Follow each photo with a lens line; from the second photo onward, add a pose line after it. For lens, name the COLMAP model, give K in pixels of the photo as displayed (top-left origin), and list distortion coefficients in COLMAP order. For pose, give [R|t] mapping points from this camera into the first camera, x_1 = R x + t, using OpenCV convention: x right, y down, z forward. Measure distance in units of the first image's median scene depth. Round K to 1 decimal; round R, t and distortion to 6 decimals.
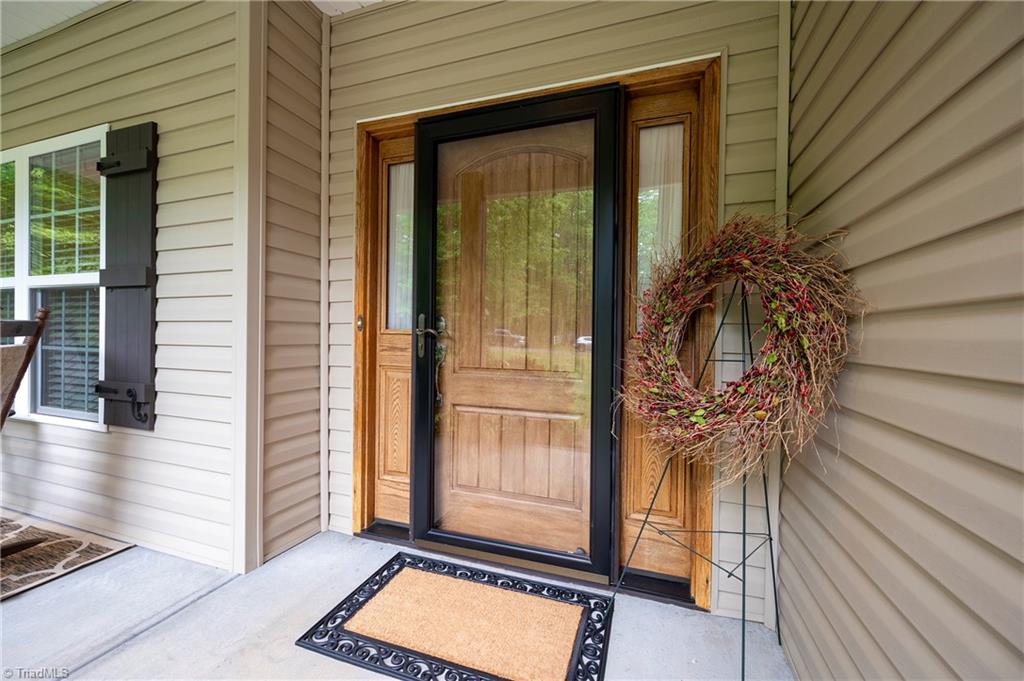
lens RADIAL K [[406.7, 0, 505.0], [0, 406.7, 338.4], [0, 0, 1]] dist [0.001934, 0.000270]
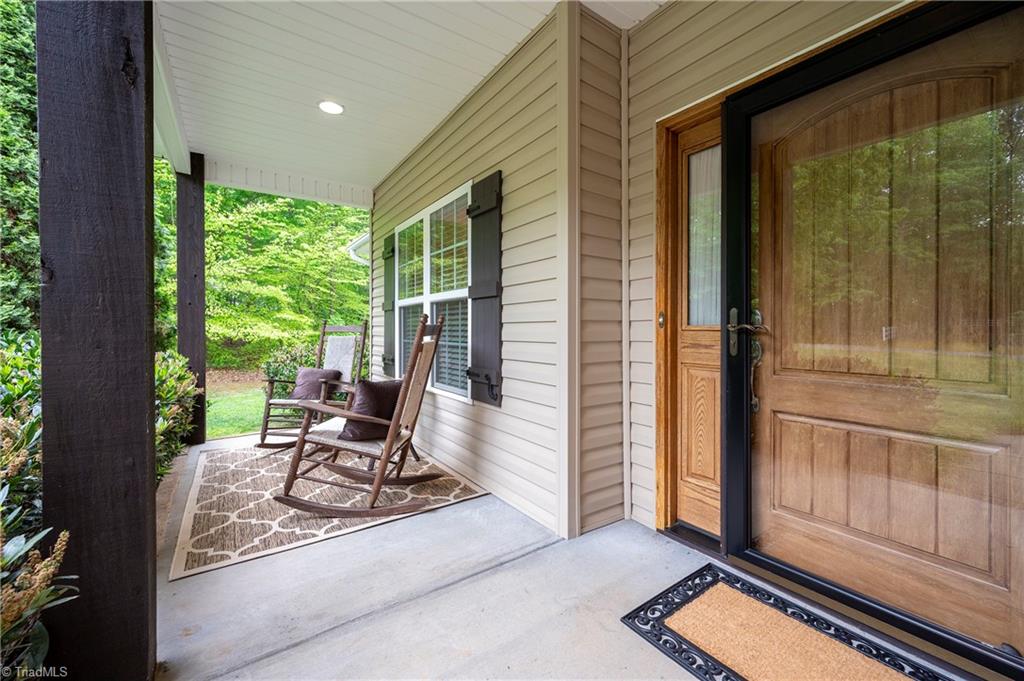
lens RADIAL K [[406.7, 0, 511.4], [0, 406.7, 330.0], [0, 0, 1]] dist [0.001934, 0.000270]
pose [[0.811513, -0.012643, -0.584197, -0.075540], [0.007527, 0.999909, -0.011185, -0.004524], [0.584286, 0.004679, 0.811535, -0.030898]]
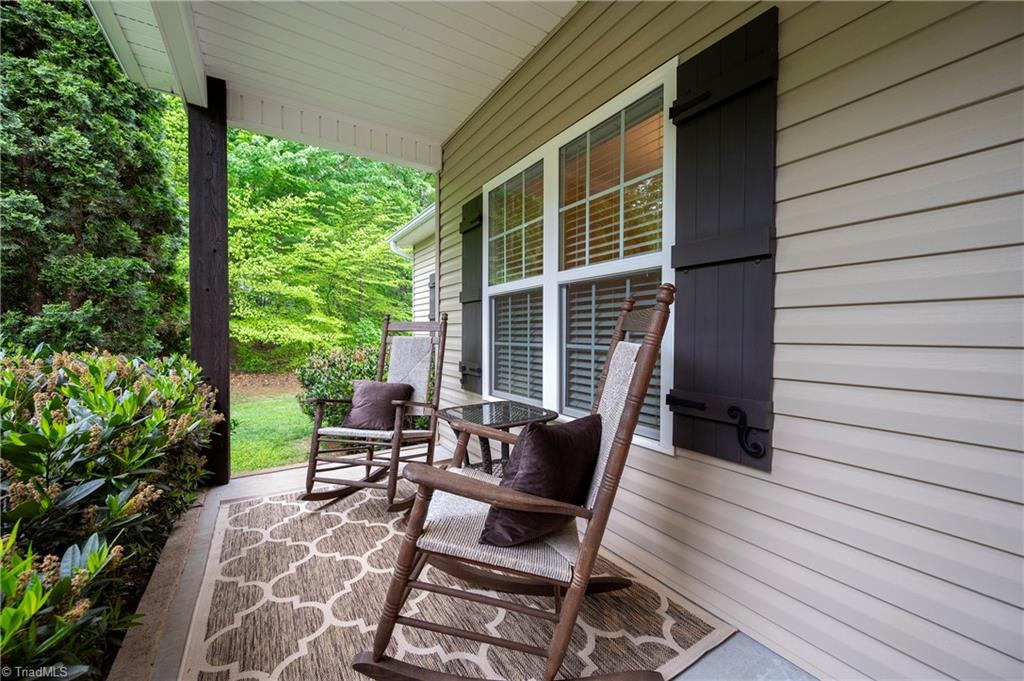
lens RADIAL K [[406.7, 0, 509.5], [0, 406.7, 339.9], [0, 0, 1]] dist [0.001934, 0.000270]
pose [[0.778488, -0.001048, -0.627658, -0.754707], [0.002564, 0.999996, 0.001510, 0.007333], [0.627654, -0.002784, 0.778488, 0.205307]]
